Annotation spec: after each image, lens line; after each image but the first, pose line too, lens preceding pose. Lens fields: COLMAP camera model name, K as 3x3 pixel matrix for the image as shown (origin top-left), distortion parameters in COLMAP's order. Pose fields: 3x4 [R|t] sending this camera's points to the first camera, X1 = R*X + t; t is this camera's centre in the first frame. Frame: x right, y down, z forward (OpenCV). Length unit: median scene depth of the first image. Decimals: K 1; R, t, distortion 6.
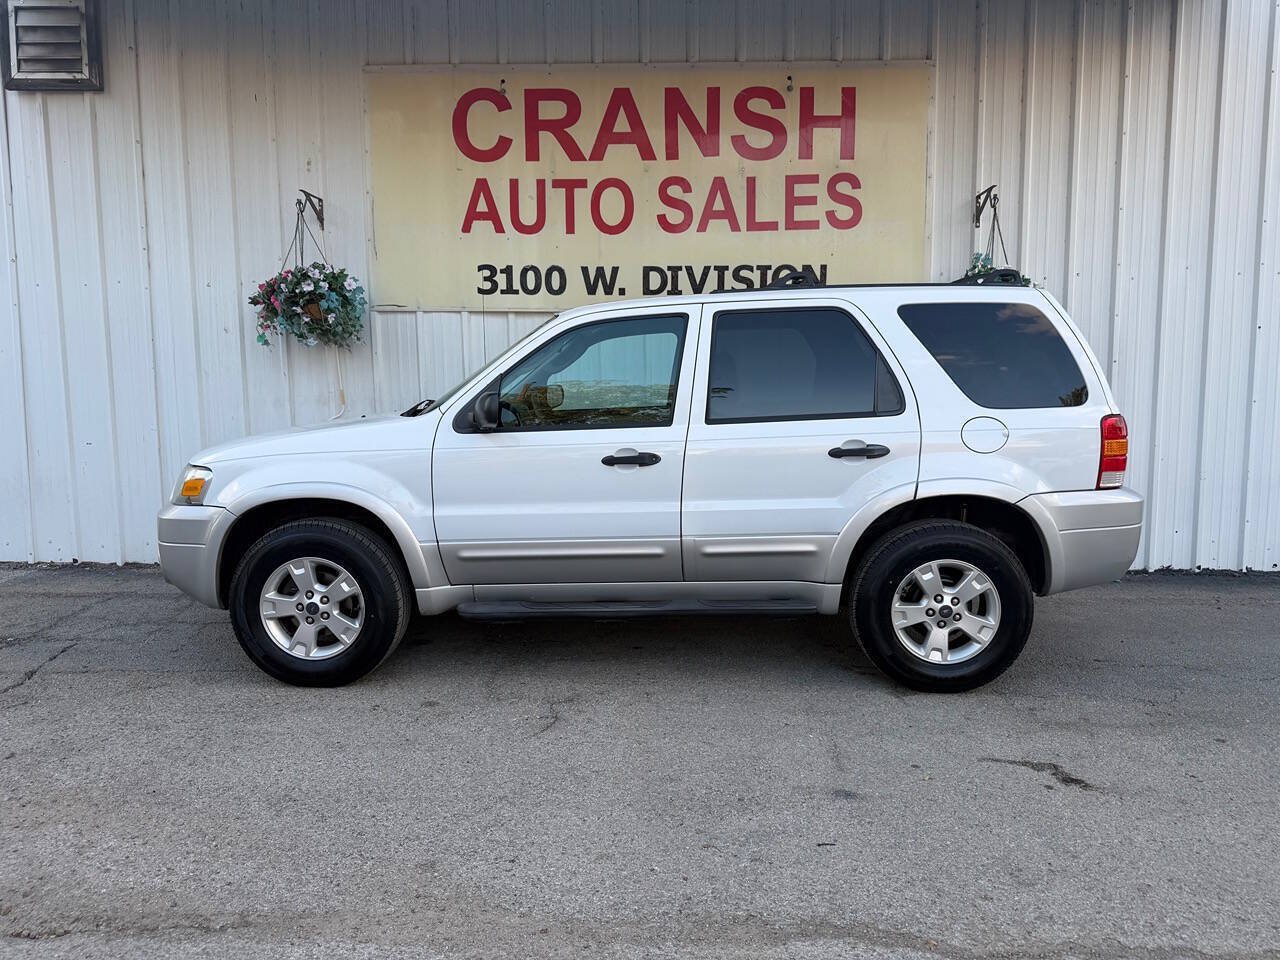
lens RADIAL K [[884.5, 0, 643.2], [0, 884.5, 494.7], [0, 0, 1]] dist [0.063204, -0.079914]
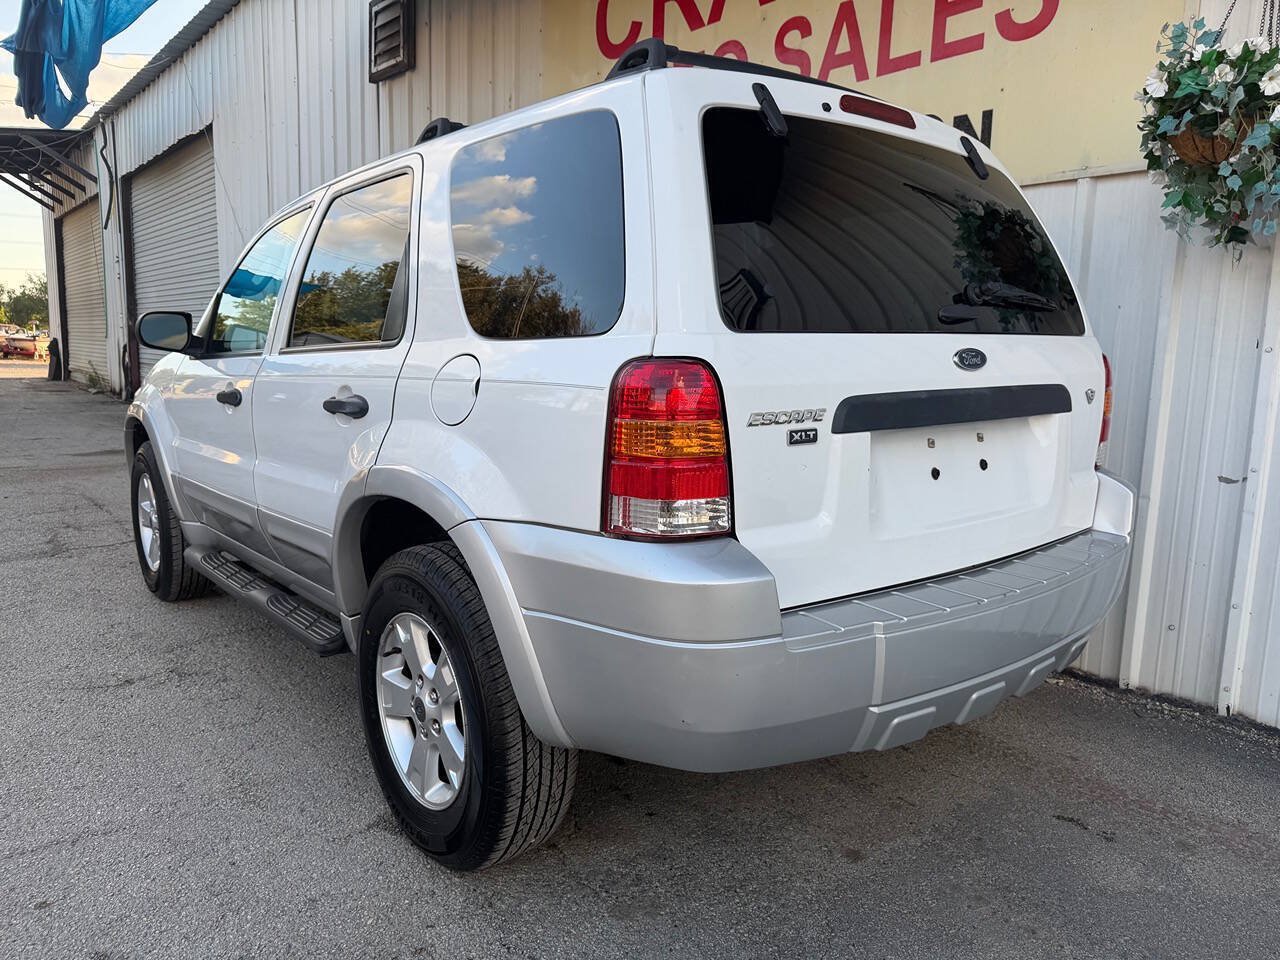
lens RADIAL K [[919.0, 0, 637.1], [0, 919.0, 480.3], [0, 0, 1]] dist [-0.008837, -0.003703]
pose [[0.652462, 0.123850, -0.747633, 0.526178], [-0.112065, 0.991477, 0.066445, -0.038589], [0.749490, 0.040430, 0.660780, 0.459250]]
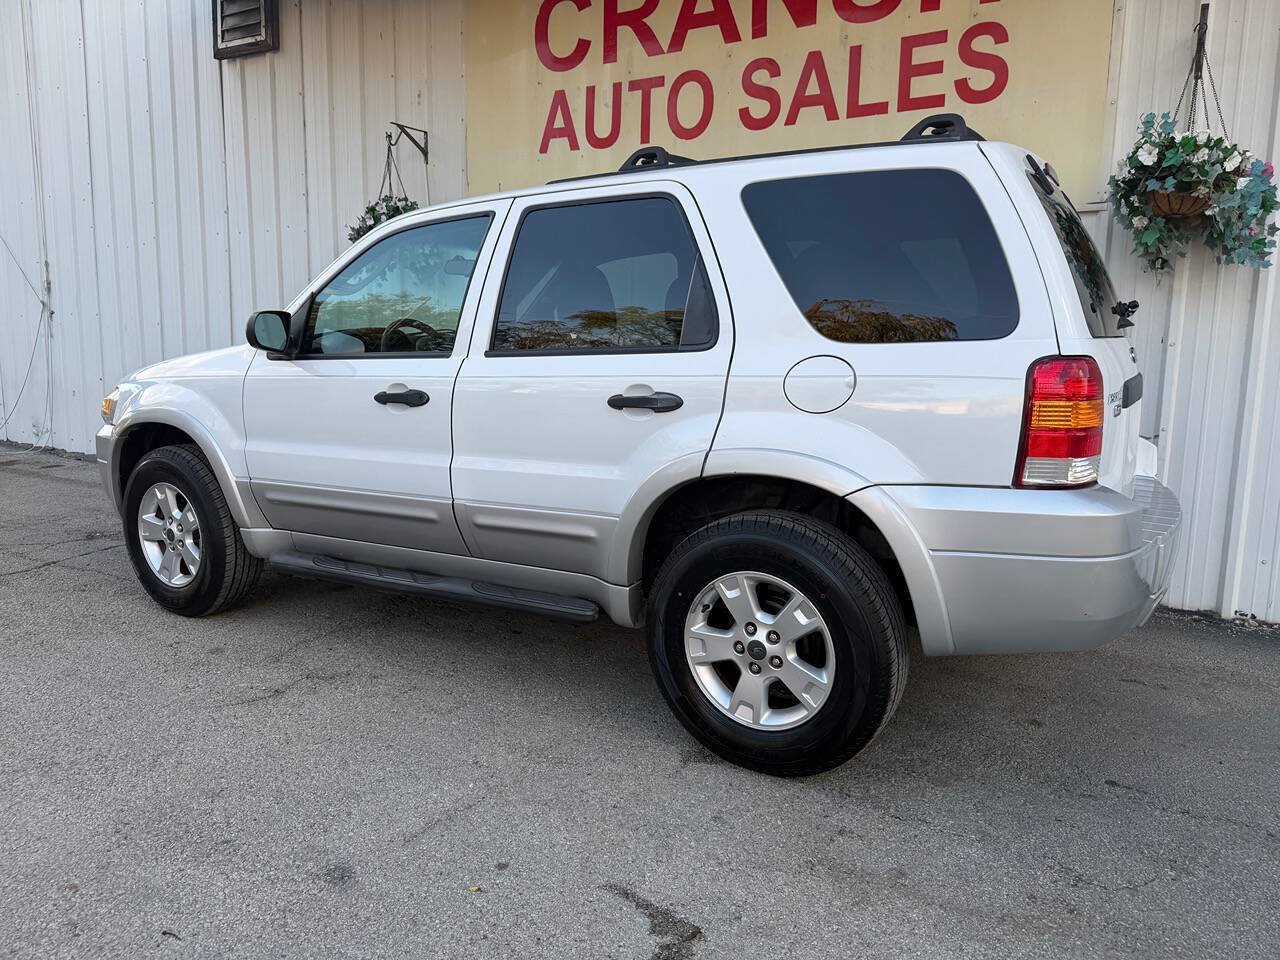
lens RADIAL K [[907.2, 0, 643.8], [0, 907.2, 483.4], [0, 0, 1]] dist [0.000973, -0.004911]
pose [[0.874181, 0.089289, -0.477321, 0.362841], [-0.075462, 0.995987, 0.048109, -0.011433], [0.479701, -0.006037, 0.877411, 0.238547]]
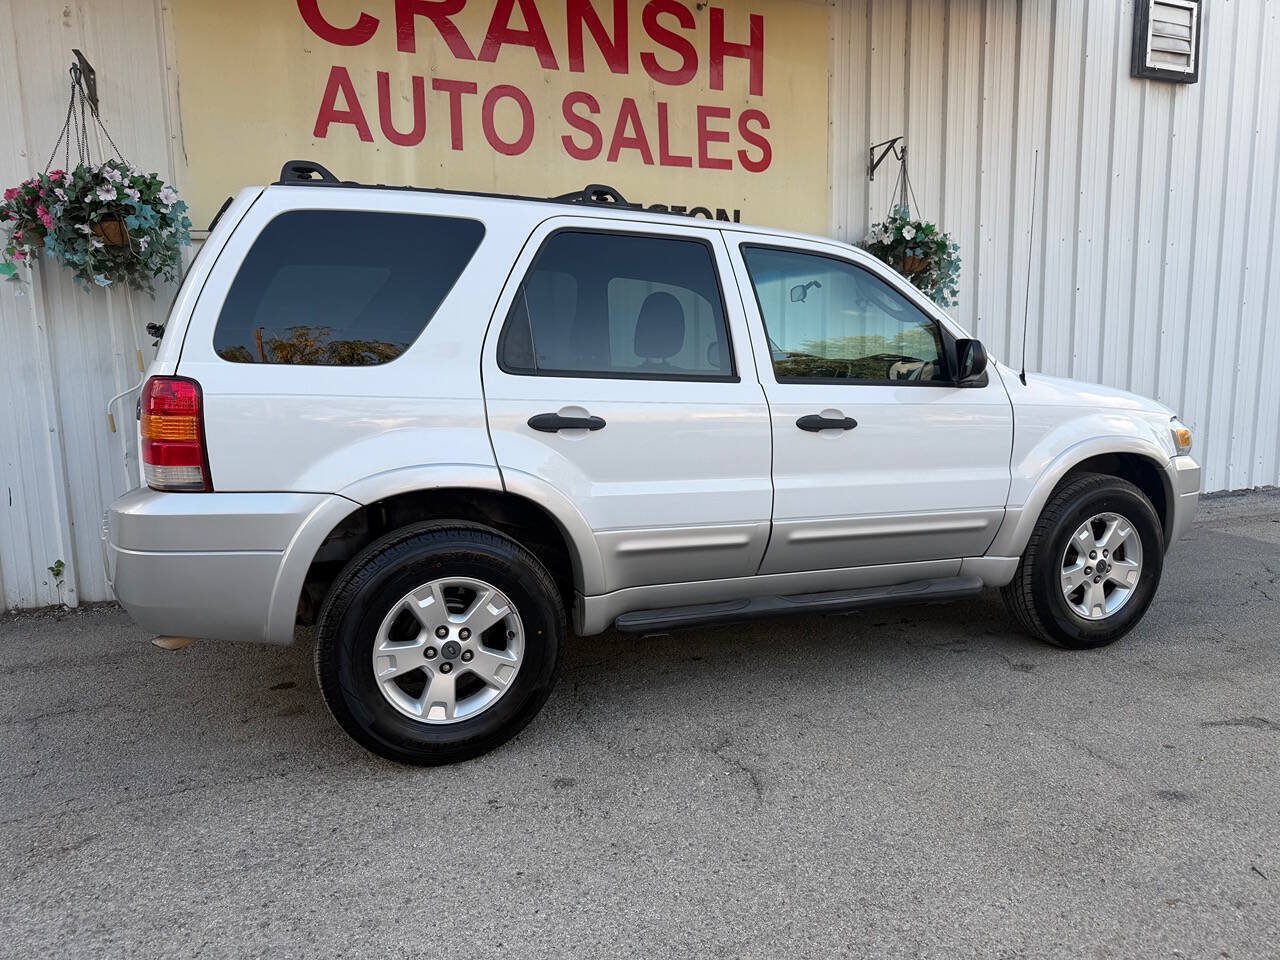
lens RADIAL K [[896.4, 0, 644.4], [0, 896.4, 486.2], [0, 0, 1]] dist [0.036105, -0.048566]
pose [[0.907998, -0.067675, 0.413472, -0.285348], [0.058397, 0.997678, 0.035053, -0.013566], [-0.414884, -0.007682, 0.909842, 0.200553]]
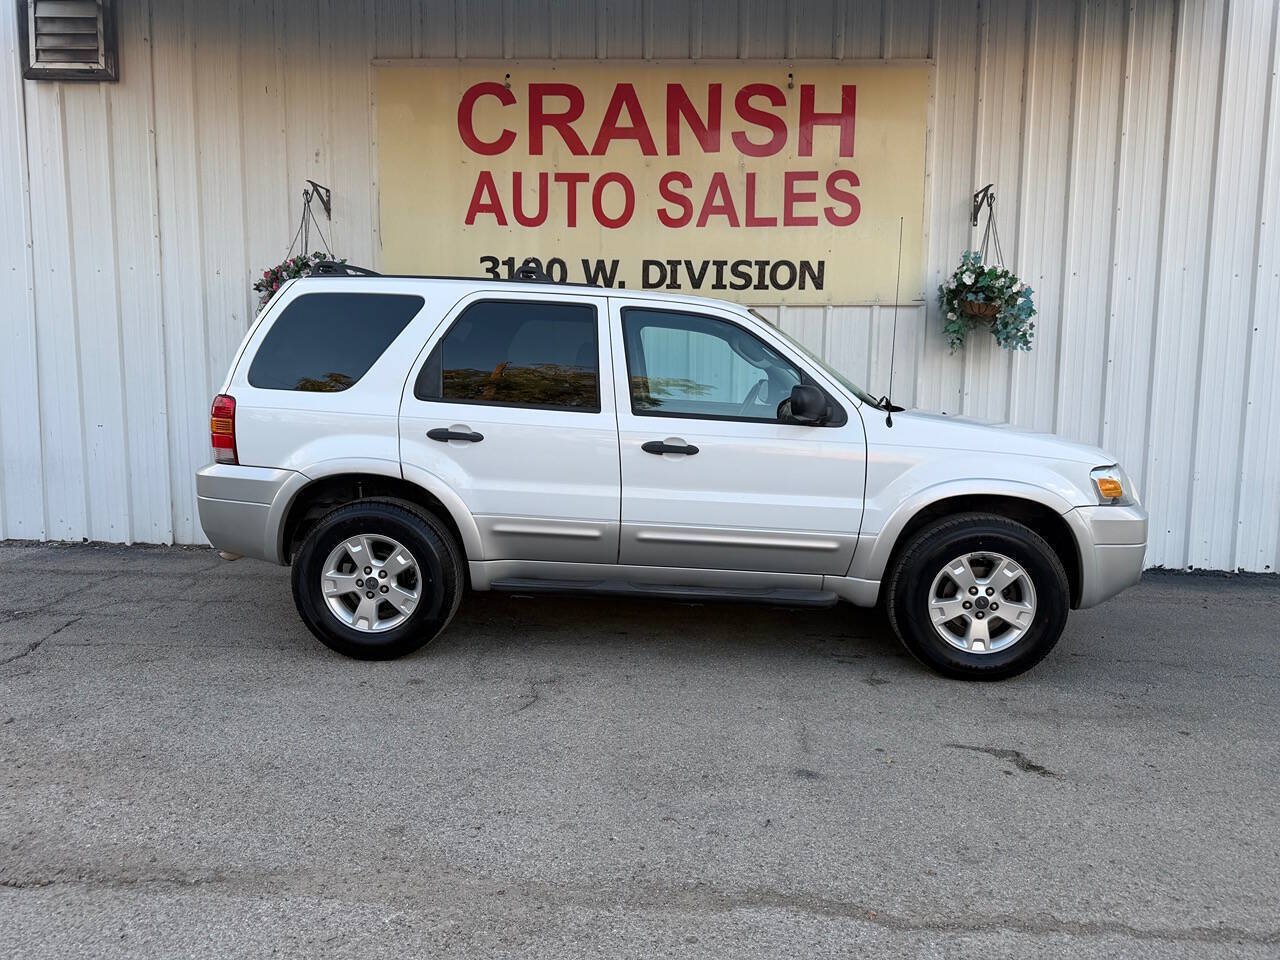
lens RADIAL K [[884.5, 0, 643.2], [0, 884.5, 494.7], [0, 0, 1]] dist [0.063204, -0.079914]
pose [[0.999658, 0.018366, -0.018605, 0.024347], [-0.018275, 0.999820, 0.005034, 0.005412], [0.018694, -0.004692, 0.999814, -0.014832]]
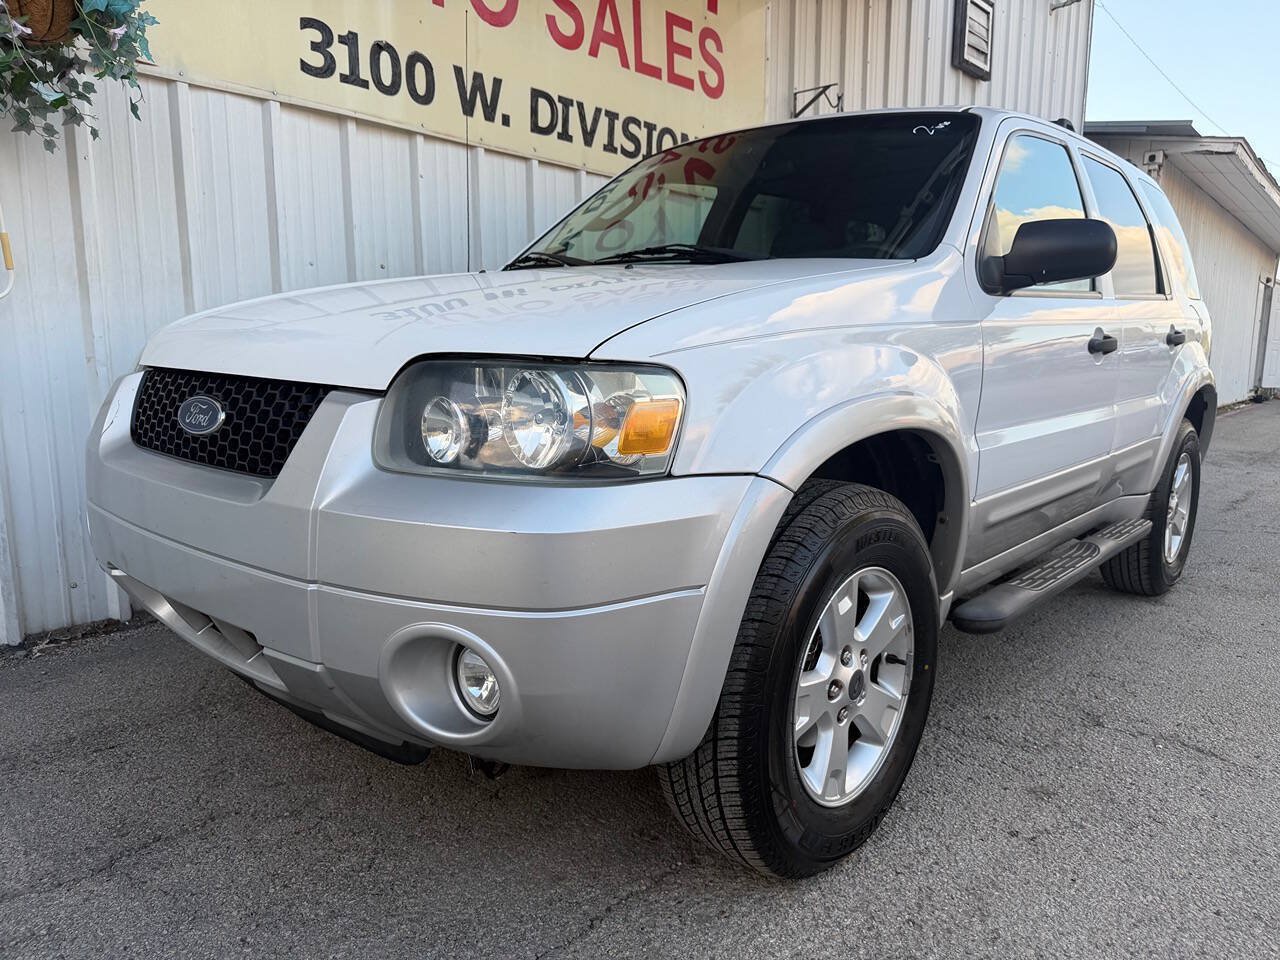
lens RADIAL K [[909.1, 0, 639.4], [0, 909.1, 480.1], [0, 0, 1]] dist [-0.003372, -0.003090]
pose [[0.645587, -0.100876, 0.756995, -0.492934], [0.077539, 0.994773, 0.066435, -0.006309], [-0.759740, 0.015807, 0.650035, 0.509940]]
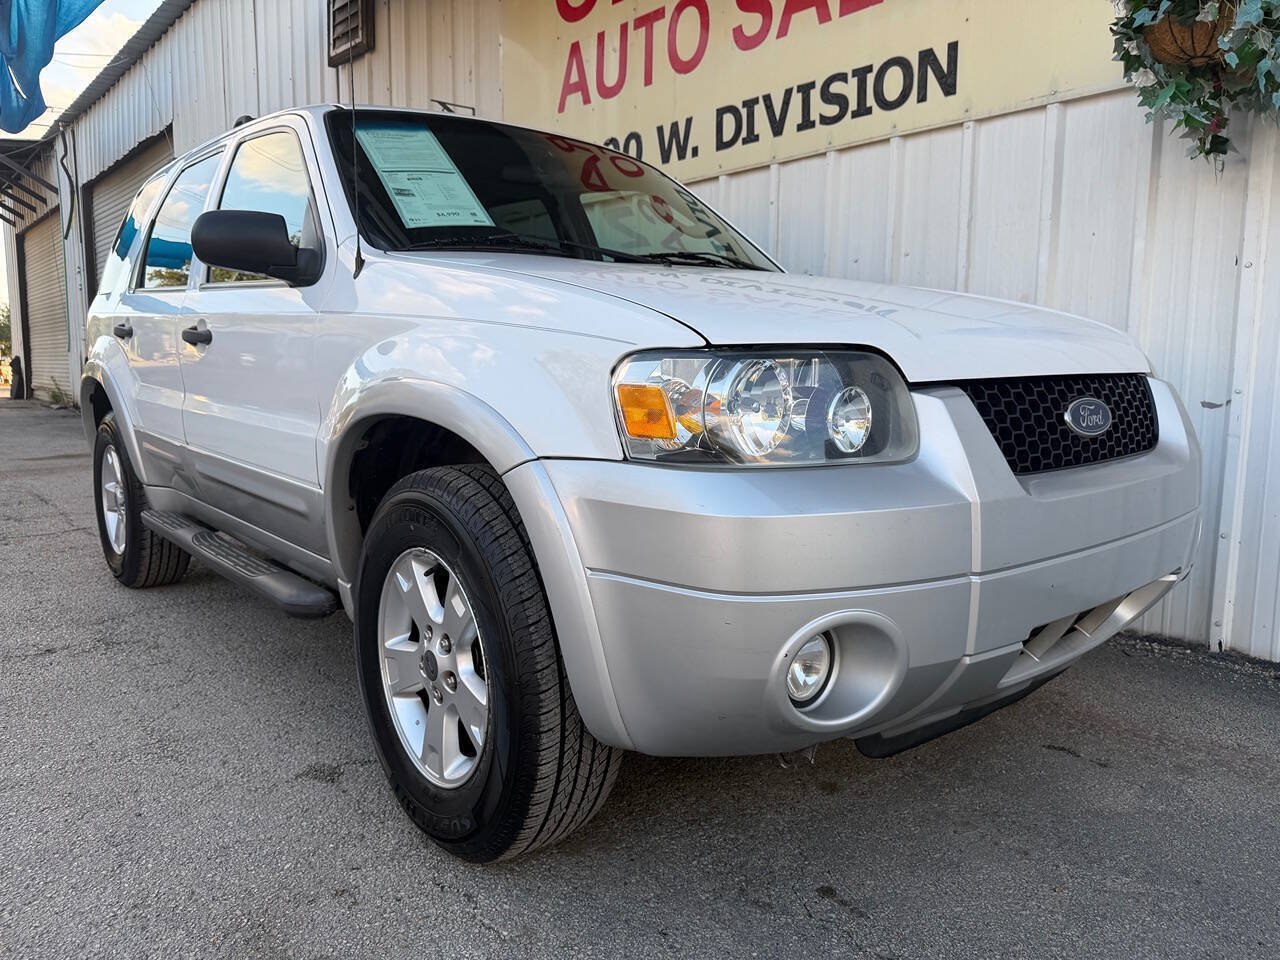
lens RADIAL K [[921.0, 0, 649.3], [0, 921.0, 477.8], [0, 0, 1]] dist [-0.013337, 0.000450]
pose [[0.677651, 0.091748, -0.729638, 0.517446], [-0.092958, 0.994915, 0.038770, 0.005369], [0.729485, 0.041553, 0.682734, 0.490117]]
